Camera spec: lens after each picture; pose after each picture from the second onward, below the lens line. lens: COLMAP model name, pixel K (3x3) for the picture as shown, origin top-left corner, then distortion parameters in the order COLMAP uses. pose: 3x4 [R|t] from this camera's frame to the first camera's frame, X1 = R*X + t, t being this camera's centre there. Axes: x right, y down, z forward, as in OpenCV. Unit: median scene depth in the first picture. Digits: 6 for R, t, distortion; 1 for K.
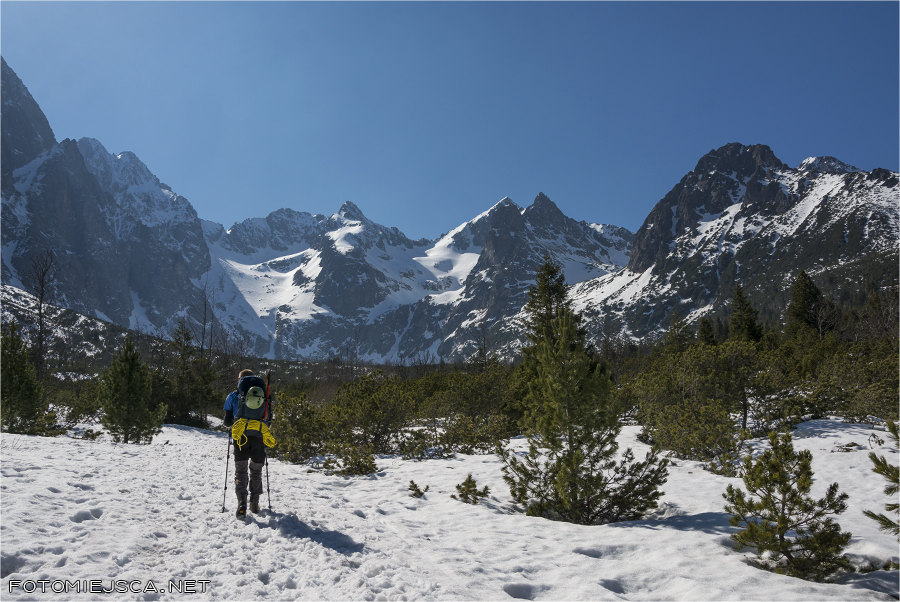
lens RADIAL K [[706.8, 0, 447.7], [0, 706.8, 292.8], [0, 0, 1]] dist [-0.151717, 0.099451]
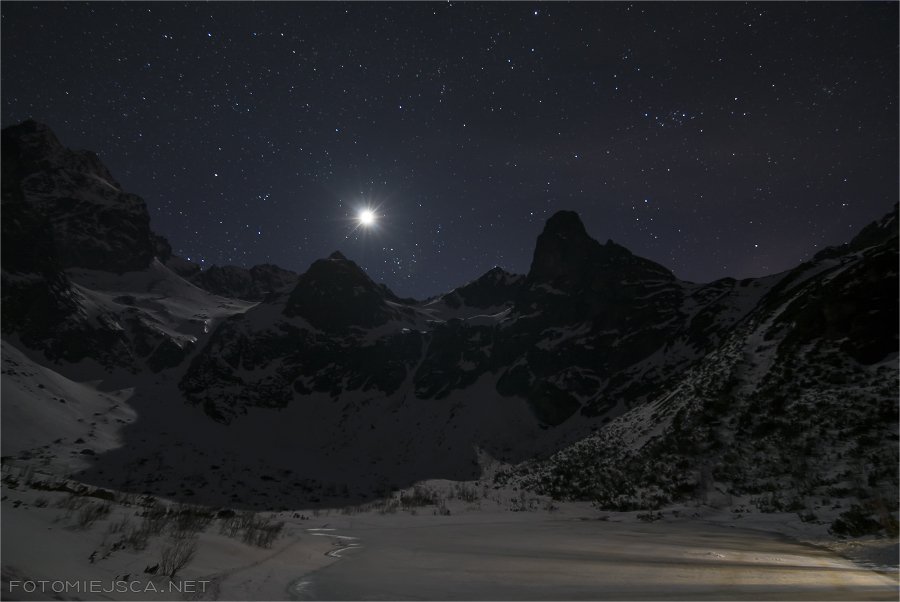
lens RADIAL K [[442.4, 0, 451.6], [0, 442.4, 303.7], [0, 0, 1]] dist [-0.007367, -0.010120]
pose [[0.984249, 0.111086, 0.137531, -0.084224], [-0.080855, 0.974654, -0.208594, 0.074745], [-0.157217, 0.194188, 0.968284, 0.522730]]
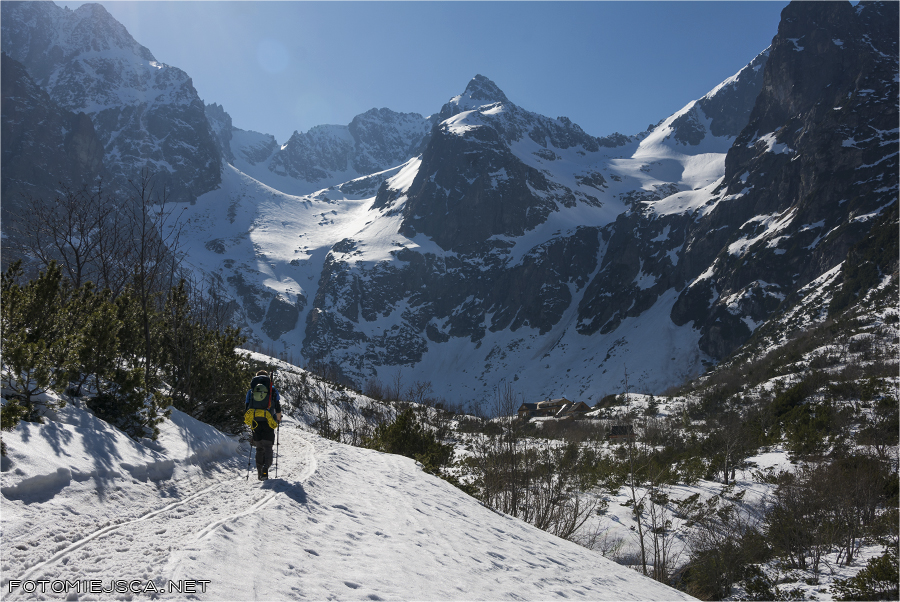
lens RADIAL K [[926.1, 0, 458.7], [0, 926.1, 301.2], [0, 0, 1]] dist [-0.015394, 0.000000]
pose [[0.980608, -0.029998, -0.193668, -0.025685], [0.034478, 0.999209, 0.019803, 0.047753], [0.192921, -0.026097, 0.980867, 0.349490]]
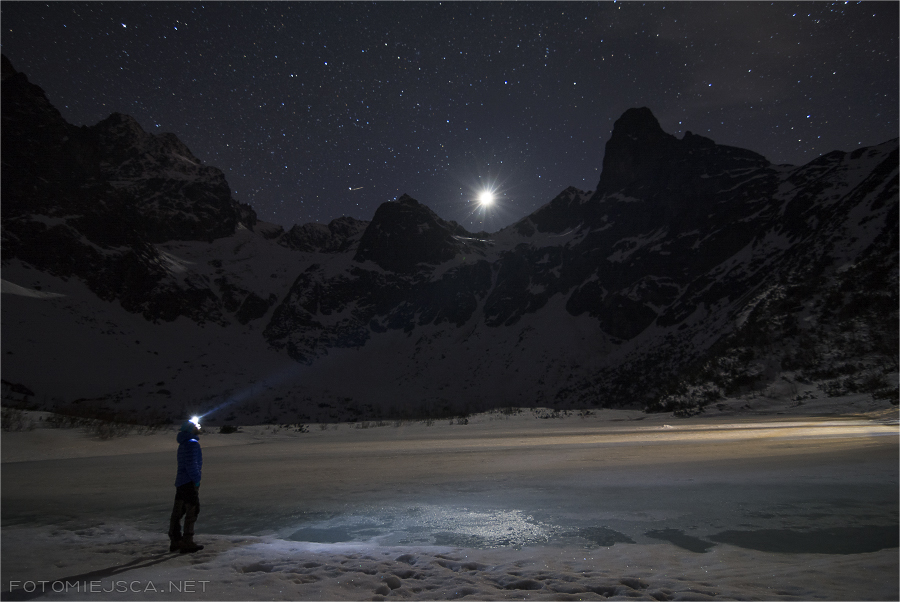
lens RADIAL K [[442.4, 0, 454.4], [0, 442.4, 294.4], [0, 0, 1]] dist [-0.007367, -0.010120]
pose [[0.999269, -0.009674, -0.036994, -0.069729], [0.006649, 0.996688, -0.081052, 0.079134], [0.037655, 0.080747, 0.996023, 0.530173]]
